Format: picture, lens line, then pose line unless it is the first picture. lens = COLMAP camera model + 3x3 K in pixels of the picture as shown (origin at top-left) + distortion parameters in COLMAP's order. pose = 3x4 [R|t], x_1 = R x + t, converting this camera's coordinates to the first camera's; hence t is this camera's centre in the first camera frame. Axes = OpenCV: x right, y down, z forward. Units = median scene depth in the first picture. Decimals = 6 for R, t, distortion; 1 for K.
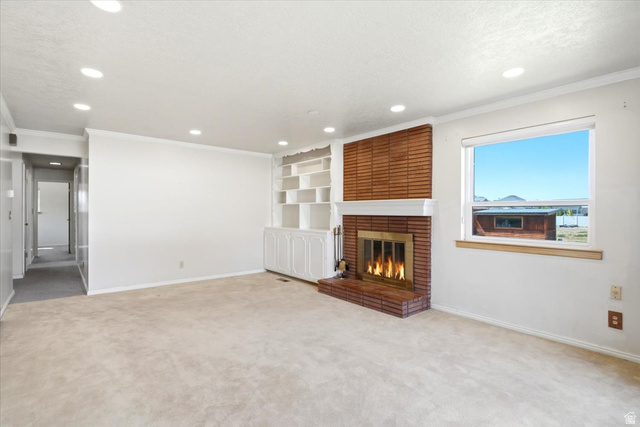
lens RADIAL K [[313.4, 0, 320.0], [0, 313.4, 213.5], [0, 0, 1]] dist [-0.000341, 0.000066]
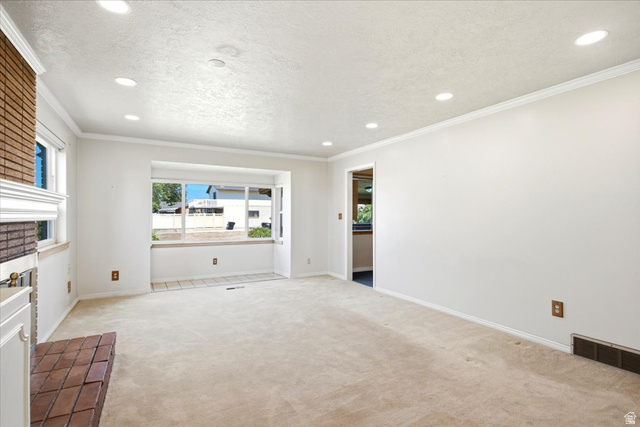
lens RADIAL K [[313.4, 0, 320.0], [0, 313.4, 213.5], [0, 0, 1]] dist [-0.000341, 0.000066]
pose [[-0.984083, -0.009717, 0.177445, -0.284494], [-0.010196, 0.999946, -0.001787, -0.009306], [-0.177418, -0.003567, -0.984129, 1.346843]]
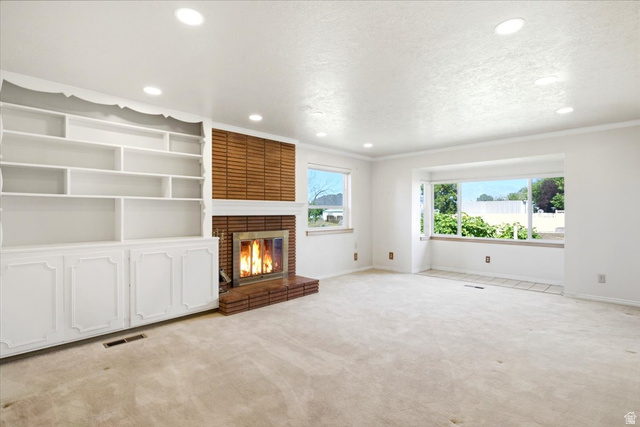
lens RADIAL K [[313.4, 0, 320.0], [0, 313.4, 213.5], [0, 0, 1]] dist [-0.000341, 0.000066]
pose [[-0.101838, -0.007093, 0.994776, -0.851992], [0.005530, 0.999955, 0.007696, -0.007077], [-0.994786, 0.006285, -0.101794, 0.910308]]
